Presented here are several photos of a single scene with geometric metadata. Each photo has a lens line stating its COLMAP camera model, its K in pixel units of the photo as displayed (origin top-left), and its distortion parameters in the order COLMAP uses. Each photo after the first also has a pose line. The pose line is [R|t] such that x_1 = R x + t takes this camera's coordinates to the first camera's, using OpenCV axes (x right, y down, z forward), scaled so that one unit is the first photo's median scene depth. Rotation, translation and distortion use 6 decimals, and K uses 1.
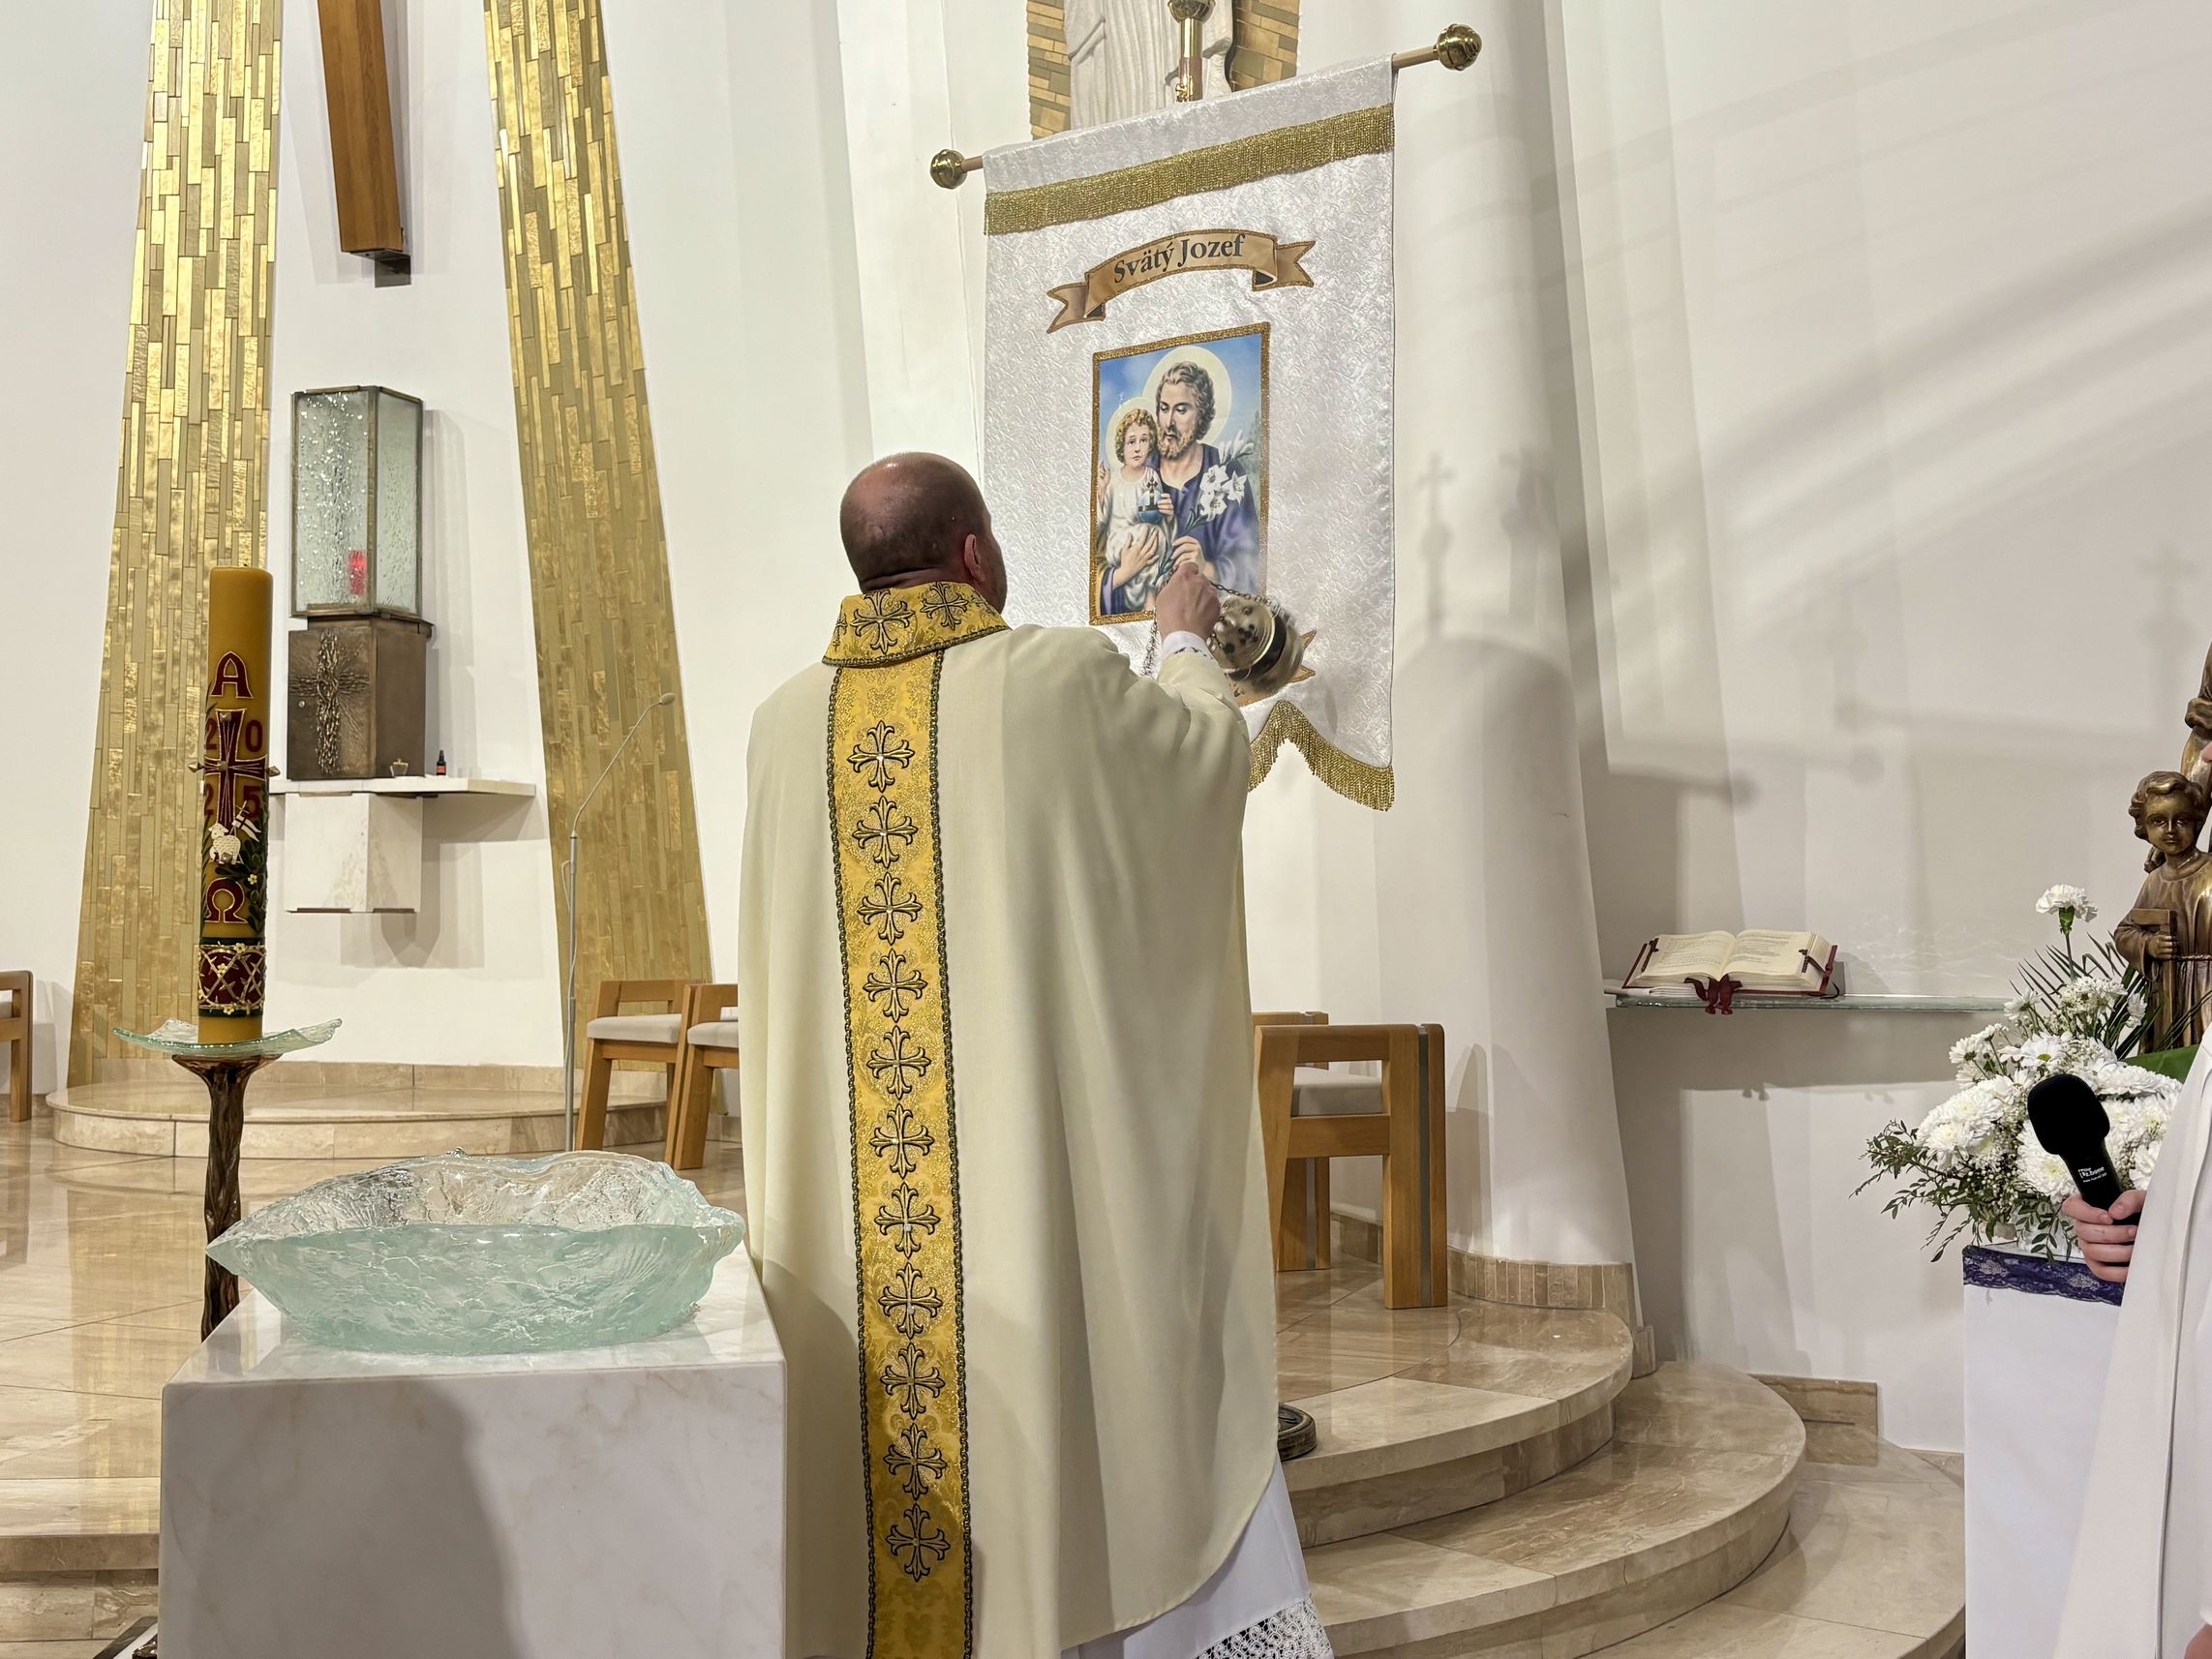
lens RADIAL K [[2442.7, 0, 1095.8], [0, 2442.7, 829.3], [0, 0, 1]] dist [0.052705, -0.239708]
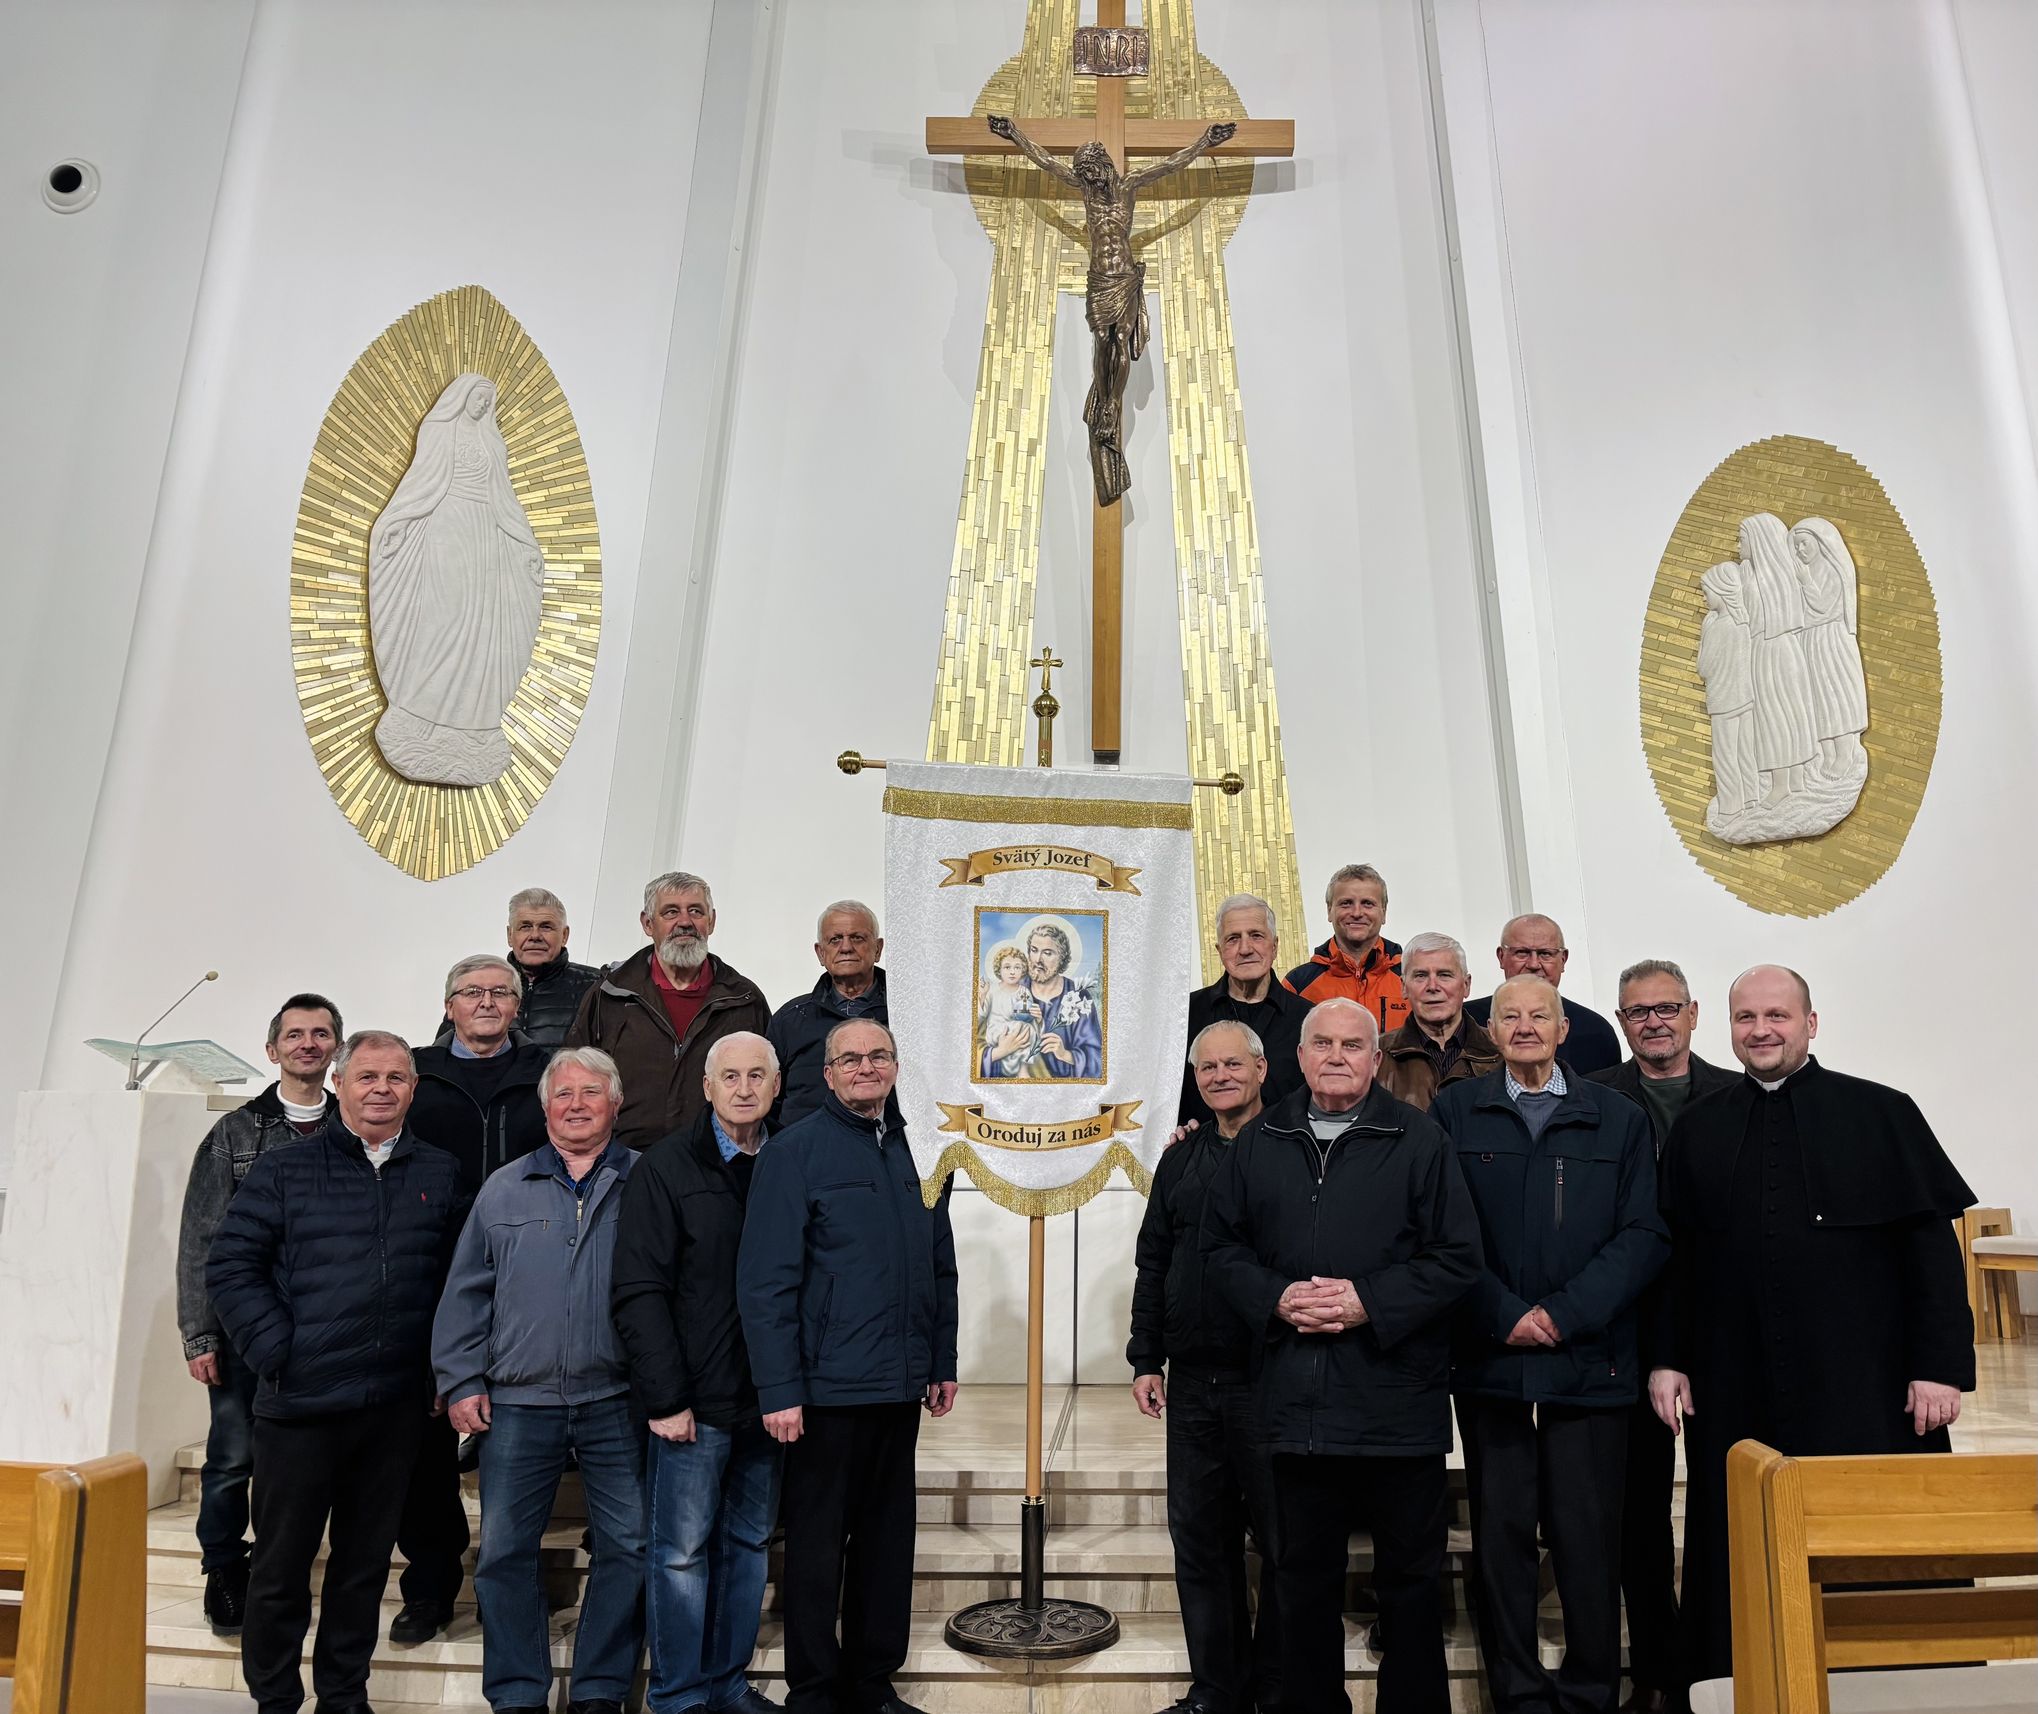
lens RADIAL K [[1712.0, 0, 1128.5], [0, 1712.0, 847.0], [0, 0, 1]] dist [0.011673, -0.002017]
pose [[0.934893, 0.060643, 0.349710, -0.713313], [-0.011059, 0.989794, -0.142074, -0.006516], [-0.354757, 0.128957, 0.926022, -0.077108]]
